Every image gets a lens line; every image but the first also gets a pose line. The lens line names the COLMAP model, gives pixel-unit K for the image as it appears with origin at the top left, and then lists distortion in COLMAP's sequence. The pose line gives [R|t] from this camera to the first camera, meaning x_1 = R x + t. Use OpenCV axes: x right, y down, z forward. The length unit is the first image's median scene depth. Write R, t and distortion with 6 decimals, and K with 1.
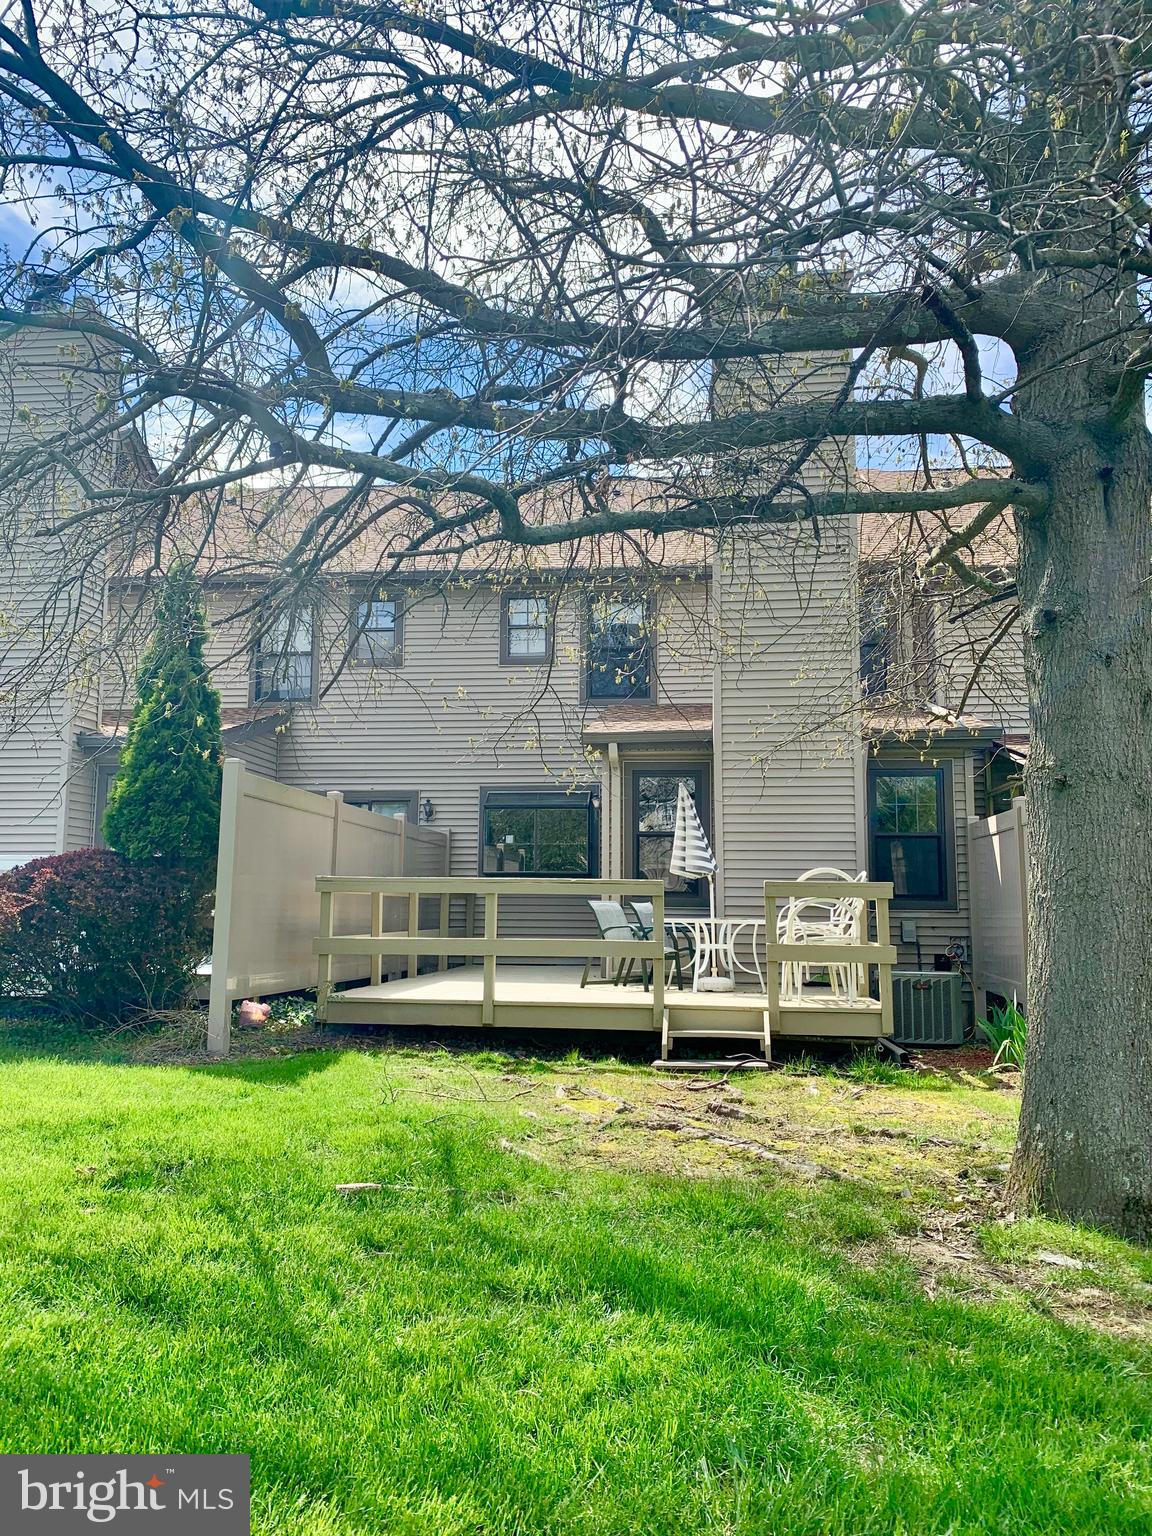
lens RADIAL K [[1194.4, 0, 576.0], [0, 1194.4, 768.0], [0, 0, 1]] dist [0.073355, -0.062323]
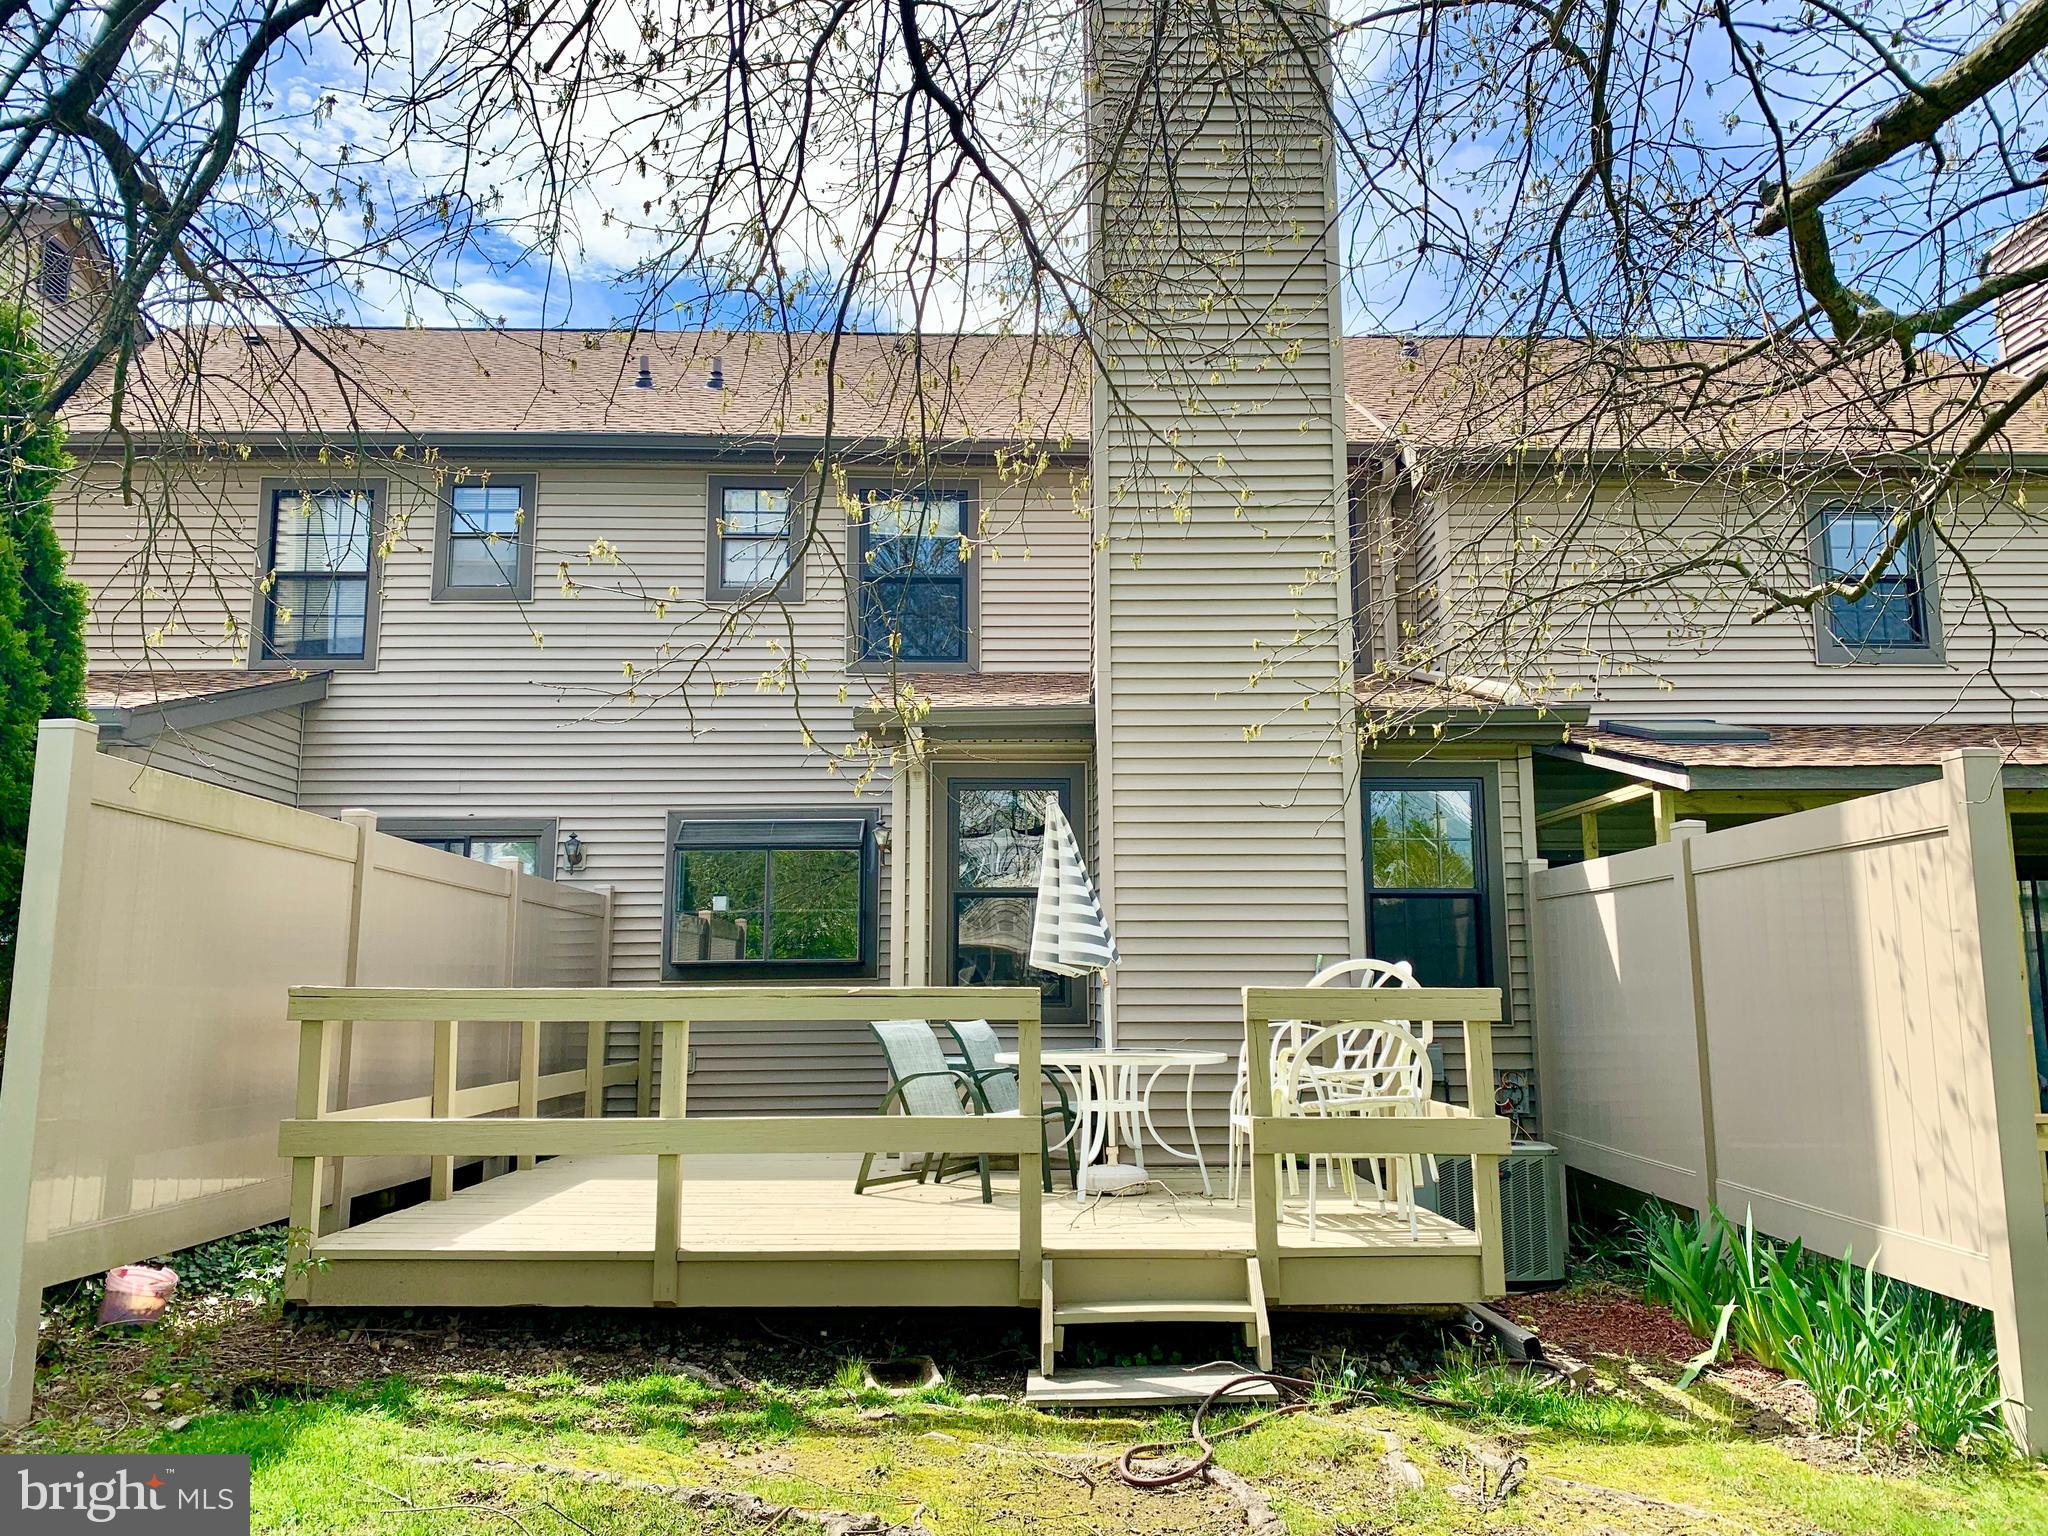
lens RADIAL K [[1592.6, 0, 1032.2], [0, 1592.6, 756.3], [0, 0, 1]] dist [0.073355, -0.062323]
pose [[0.990842, 0.007966, 0.134789, -0.015347], [-0.003752, 0.999497, -0.031483, 0.017424], [-0.134972, 0.030689, 0.990374, 0.301570]]
